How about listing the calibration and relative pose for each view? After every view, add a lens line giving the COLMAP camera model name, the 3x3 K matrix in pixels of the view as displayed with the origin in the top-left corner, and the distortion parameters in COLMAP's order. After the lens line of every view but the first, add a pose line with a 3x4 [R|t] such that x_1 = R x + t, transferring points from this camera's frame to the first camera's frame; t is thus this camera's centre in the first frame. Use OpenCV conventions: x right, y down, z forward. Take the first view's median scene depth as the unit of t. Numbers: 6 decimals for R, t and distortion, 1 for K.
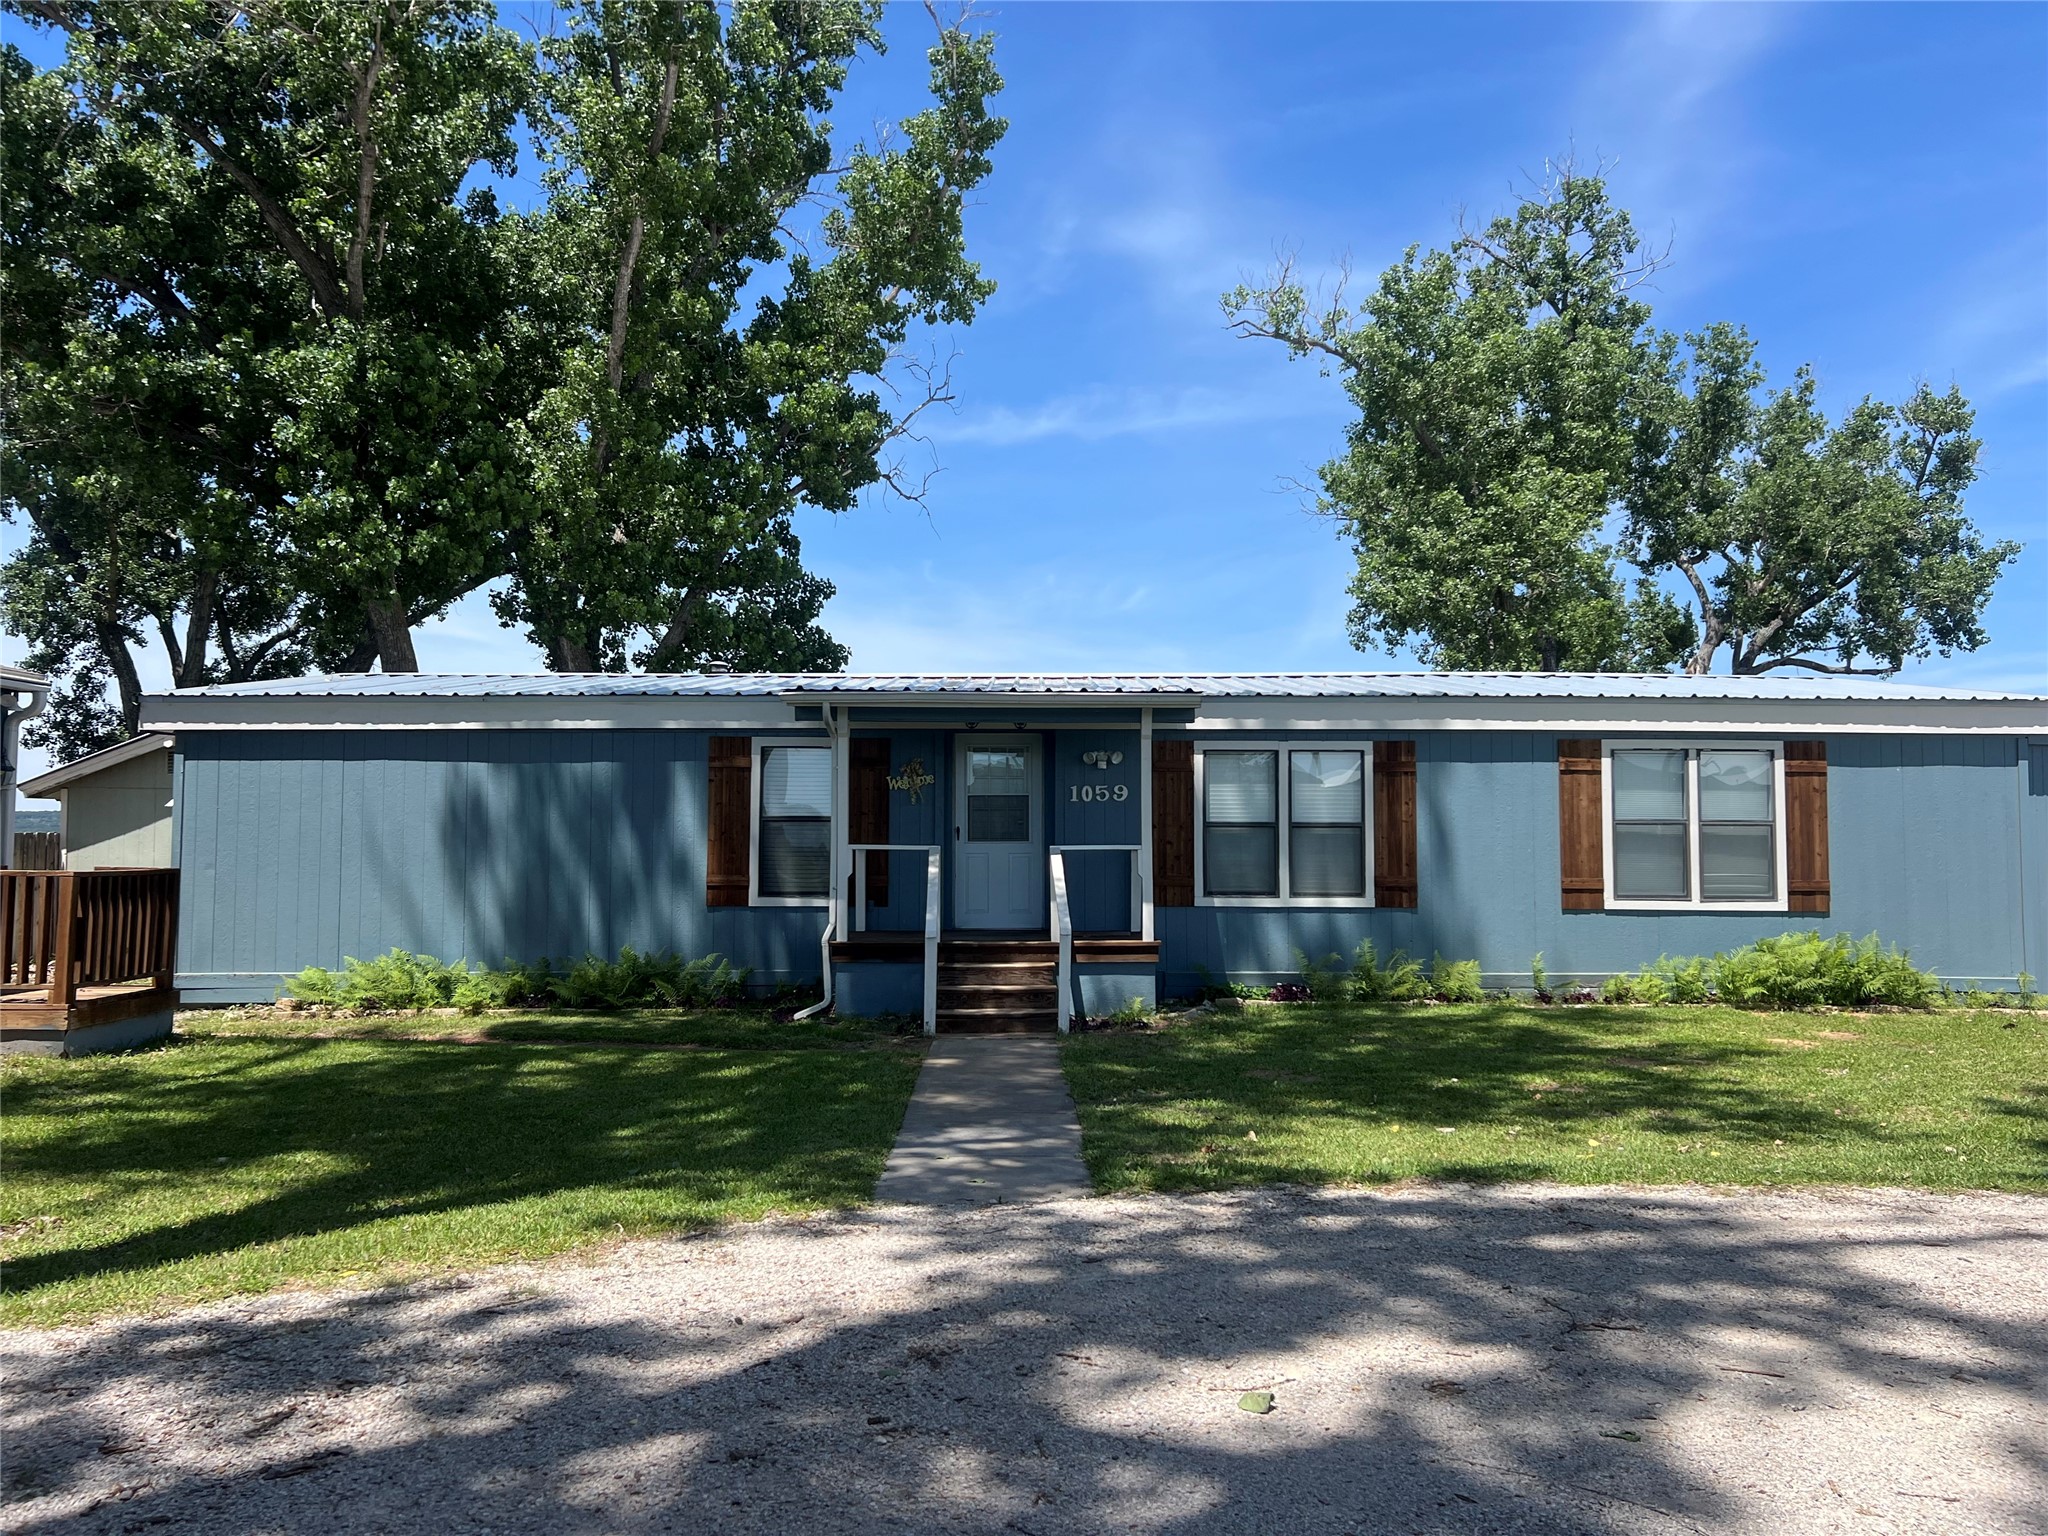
lens RADIAL K [[1556.7, 0, 983.6], [0, 1556.7, 762.5], [0, 0, 1]] dist [0.096475, -0.179992]
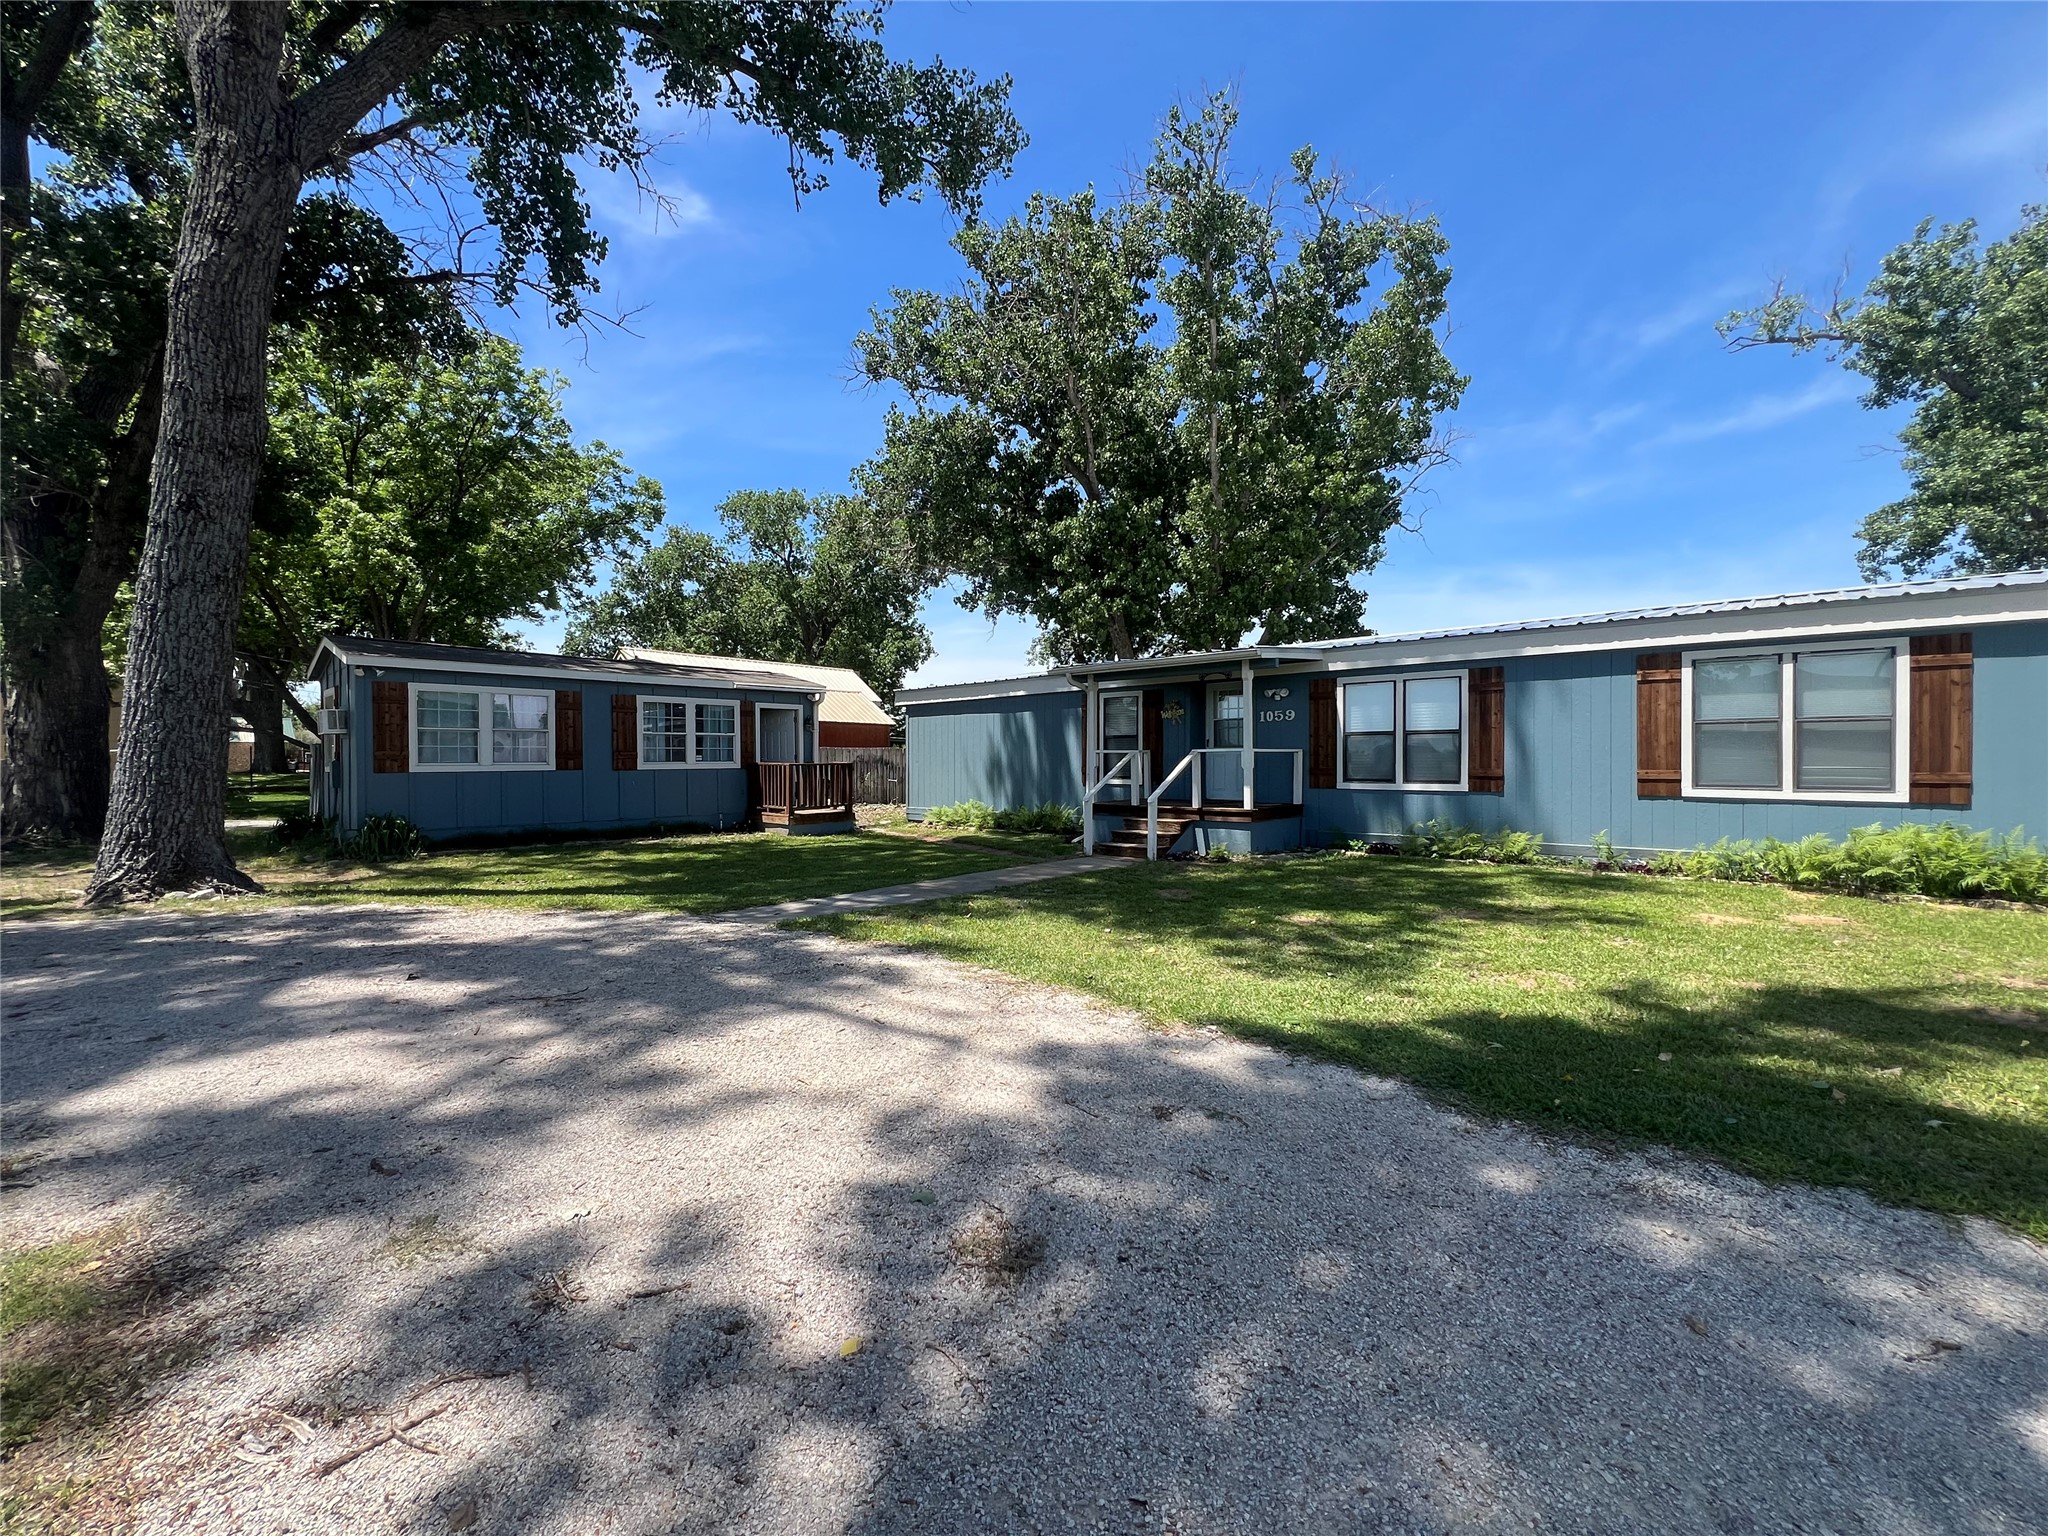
lens RADIAL K [[822.3, 0, 1020.2], [0, 822.3, 763.9], [0, 0, 1]] dist [-0.000827, 0.000567]
pose [[0.733140, -0.001875, -0.680076, 0.448108], [0.045240, 0.997916, 0.046018, 0.017974], [0.678572, -0.064504, 0.731696, 0.212162]]
